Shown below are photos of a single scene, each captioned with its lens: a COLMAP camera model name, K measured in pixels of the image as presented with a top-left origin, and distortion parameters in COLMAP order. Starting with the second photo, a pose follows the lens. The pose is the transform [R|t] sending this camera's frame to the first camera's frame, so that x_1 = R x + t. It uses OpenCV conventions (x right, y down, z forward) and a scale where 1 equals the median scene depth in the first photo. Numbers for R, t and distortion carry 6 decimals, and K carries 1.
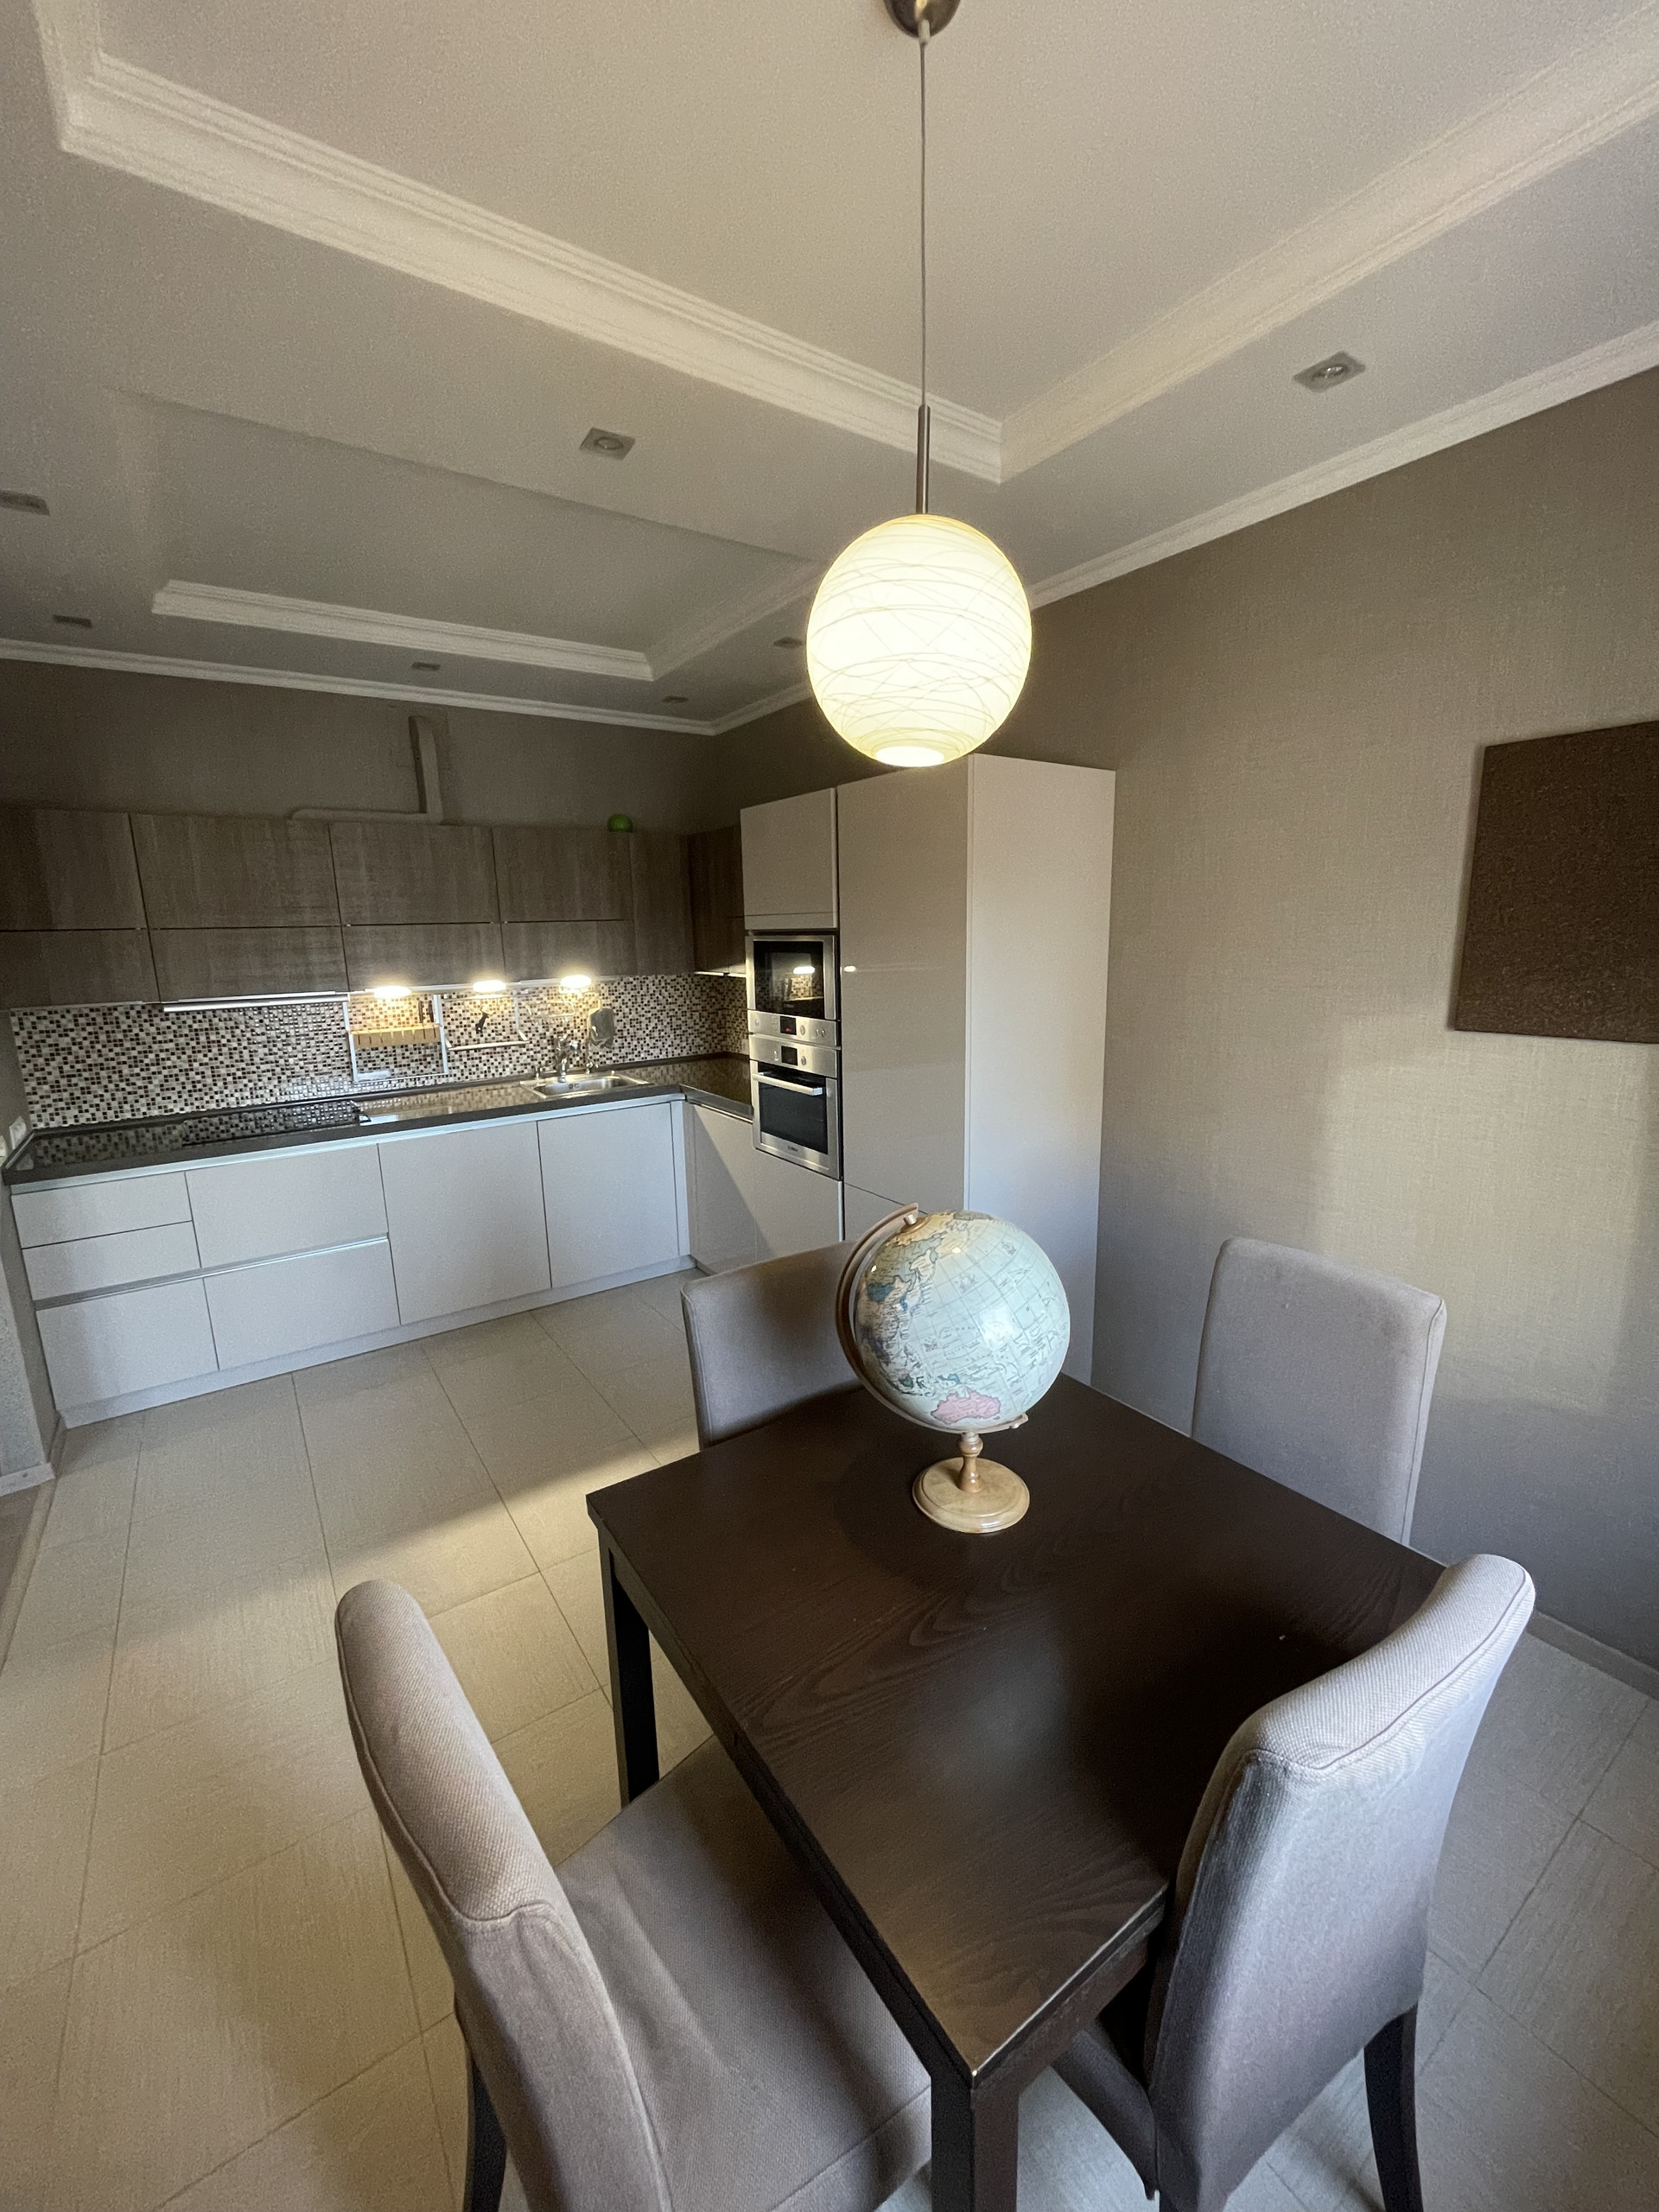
lens RADIAL K [[896.7, 0, 837.0], [0, 896.7, 1106.8], [0, 0, 1]] dist [-0.001835, -0.000304]
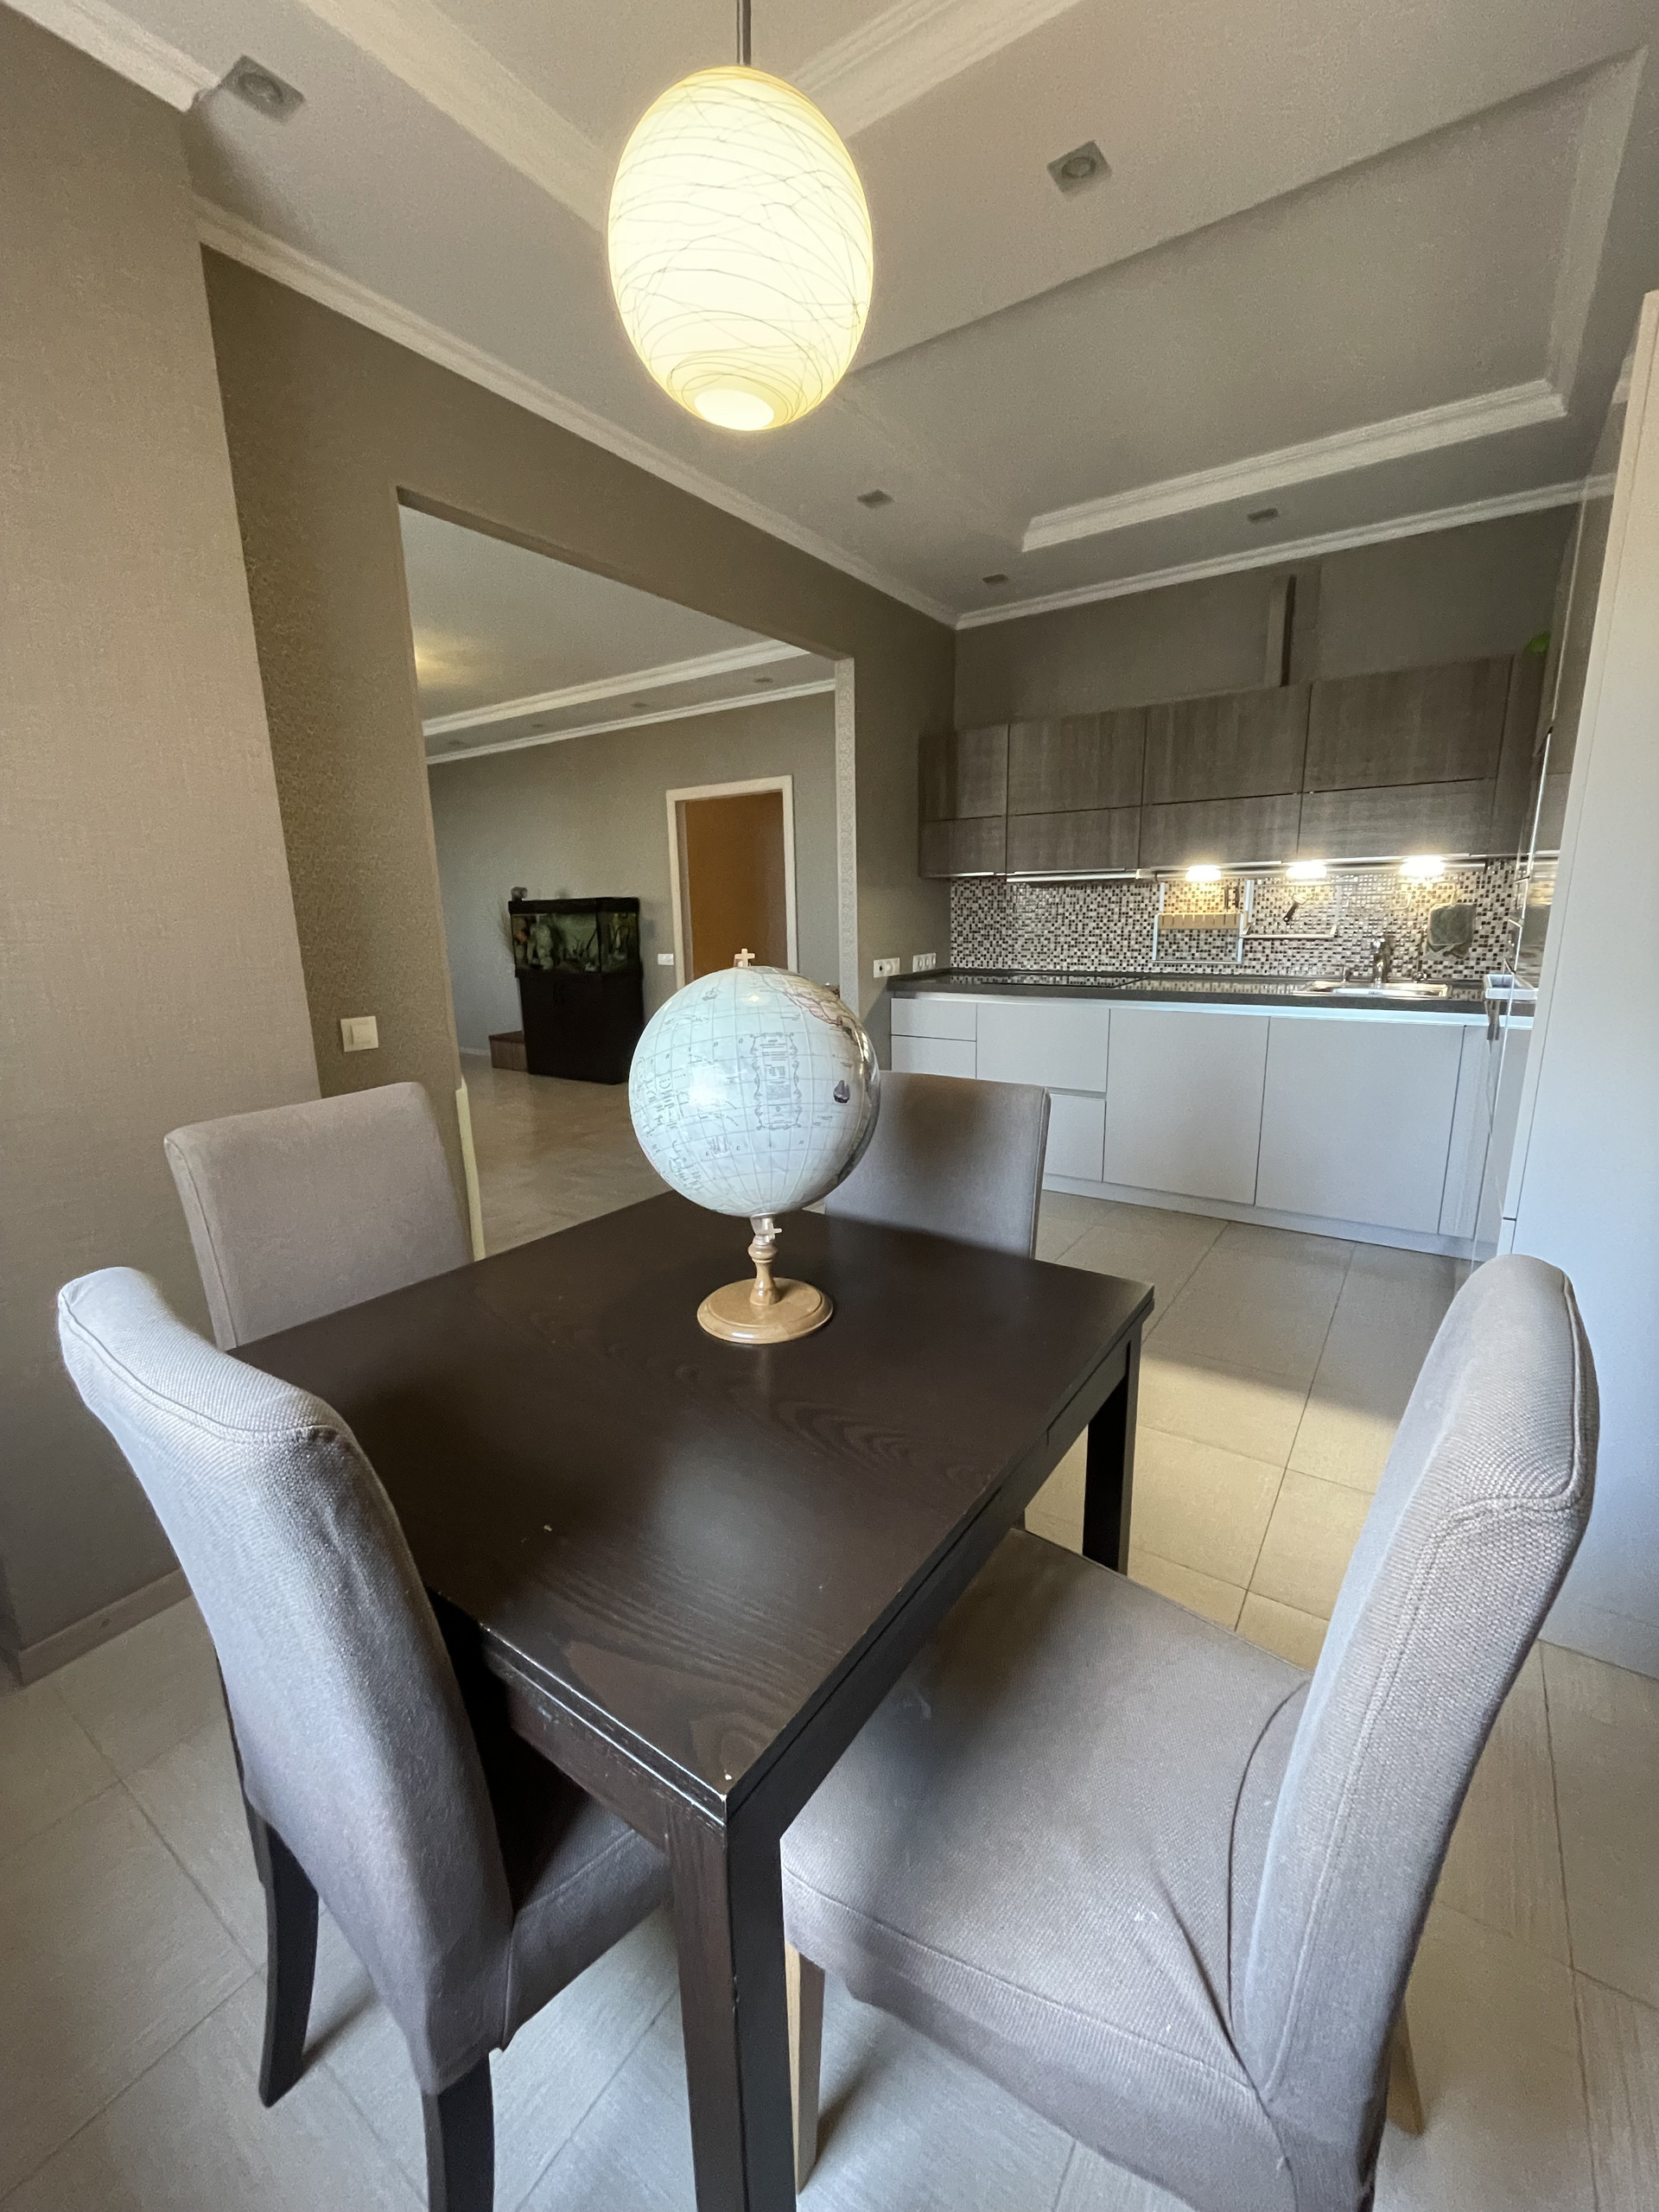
lens RADIAL K [[896.7, 0, 838.2], [0, 896.7, 1107.5], [0, 0, 1]] dist [-0.001835, -0.000304]
pose [[0.365848, 0.221331, -0.903973, 0.329366], [-0.176886, 0.970141, 0.165944, 0.031622], [0.913710, 0.099190, 0.394075, 0.253736]]
